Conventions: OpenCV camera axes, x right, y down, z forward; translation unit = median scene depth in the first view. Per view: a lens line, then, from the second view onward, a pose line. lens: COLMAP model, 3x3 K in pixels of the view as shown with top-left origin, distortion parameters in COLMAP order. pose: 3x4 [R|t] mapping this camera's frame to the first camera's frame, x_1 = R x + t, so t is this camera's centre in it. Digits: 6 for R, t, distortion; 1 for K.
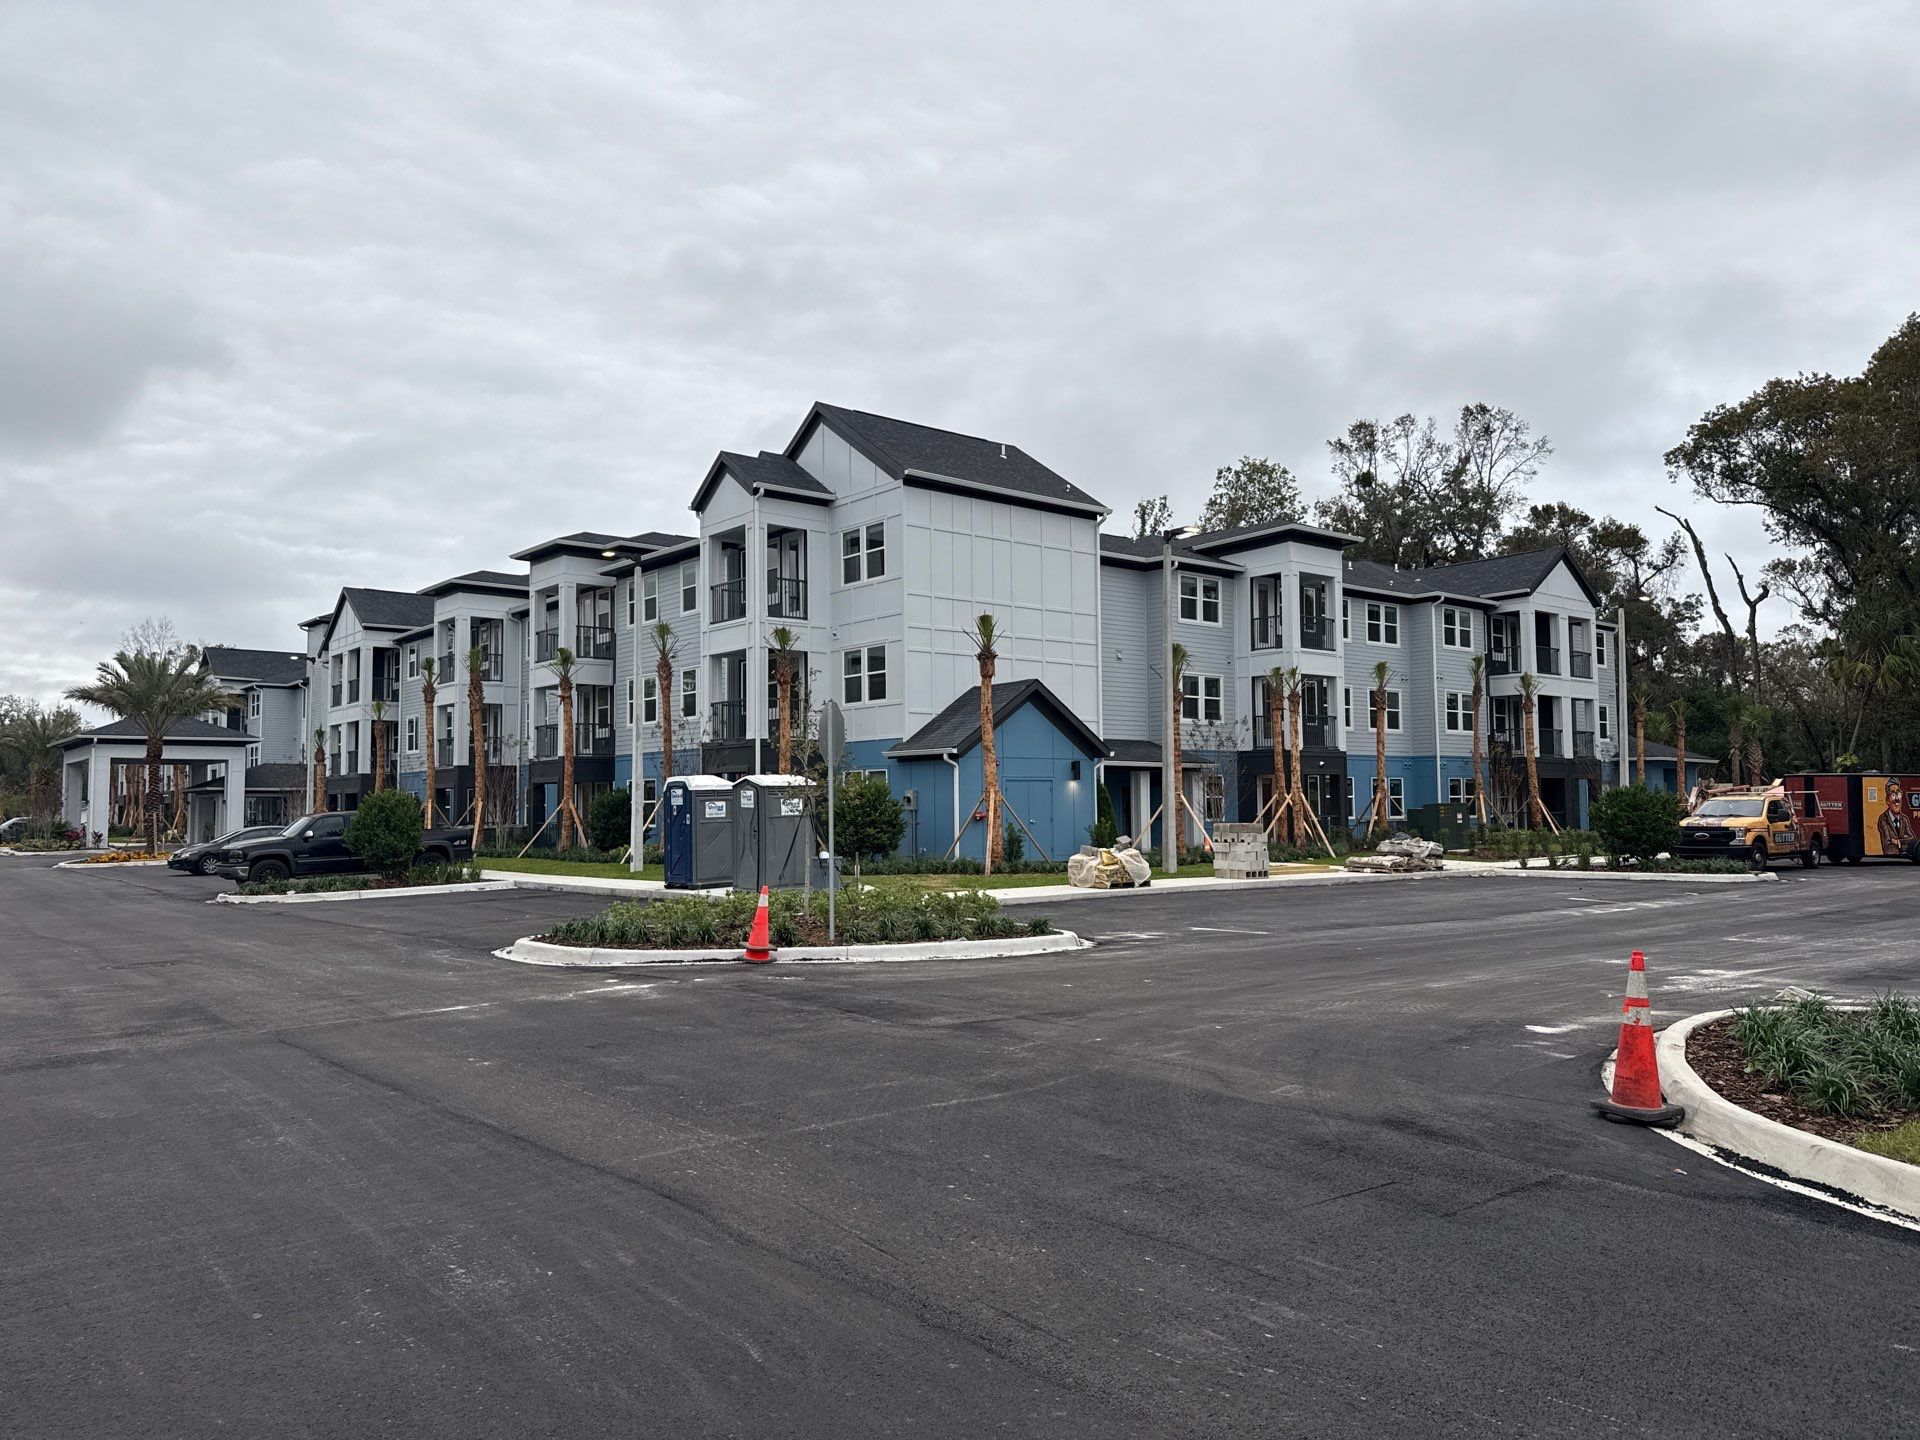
lens RADIAL K [[1342.4, 0, 985.1], [0, 1342.4, 723.4], [0, 0, 1]] dist [0.161640, -0.309013]
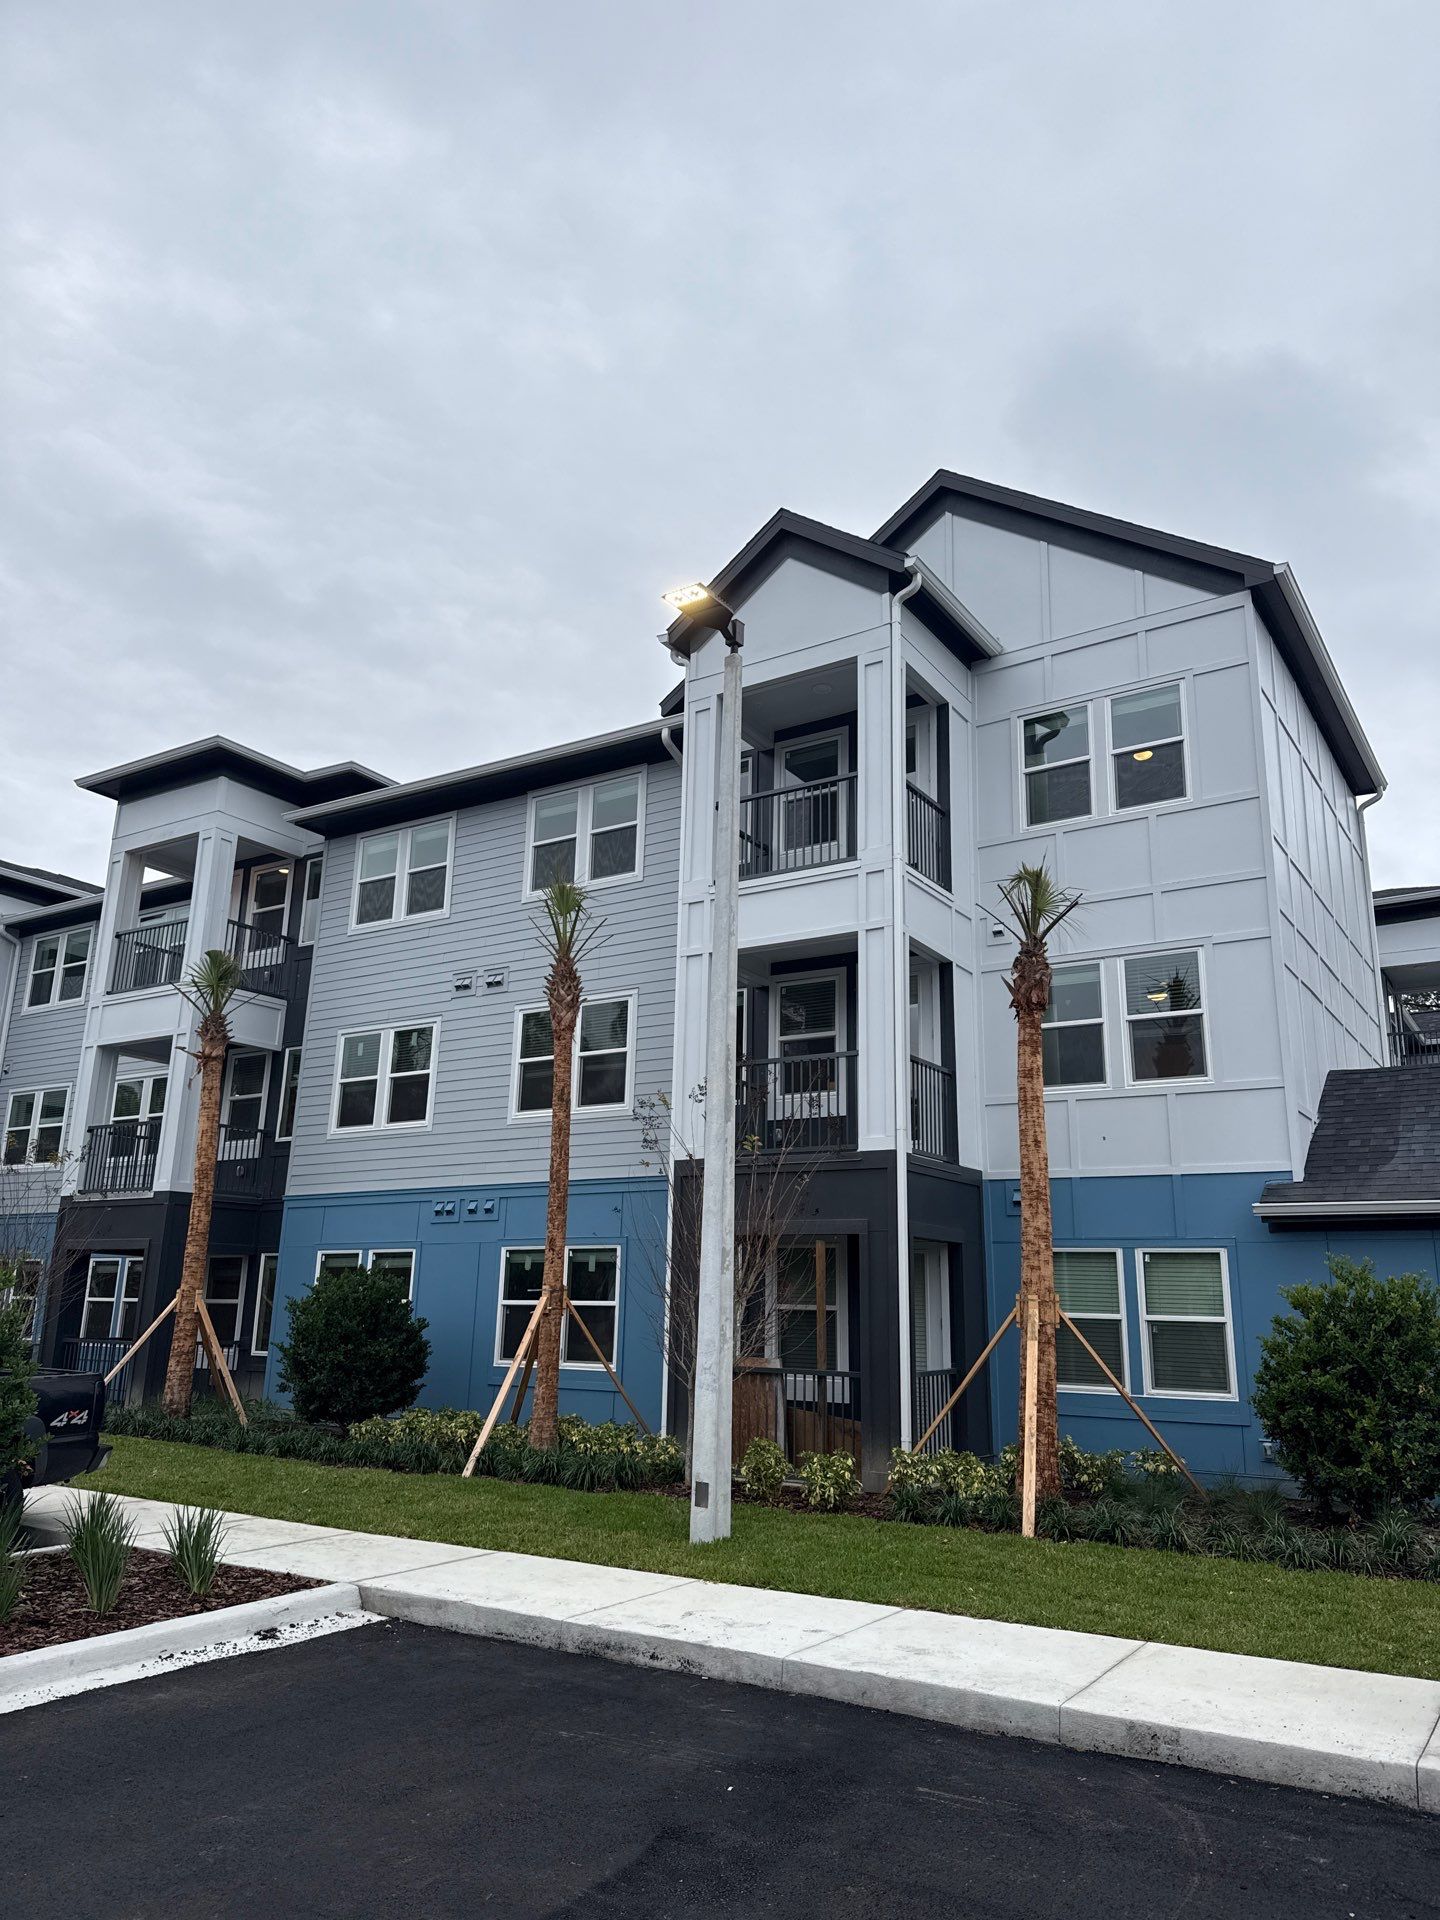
lens RADIAL K [[1331.1, 0, 727.5], [0, 1331.1, 966.3], [0, 0, 1]] dist [0.156850, -0.266815]
pose [[0.956062, 0.102445, 0.274681, -0.311019], [-0.048927, 0.979574, -0.195042, 0.035248], [-0.289052, 0.173033, 0.941546, 0.593035]]
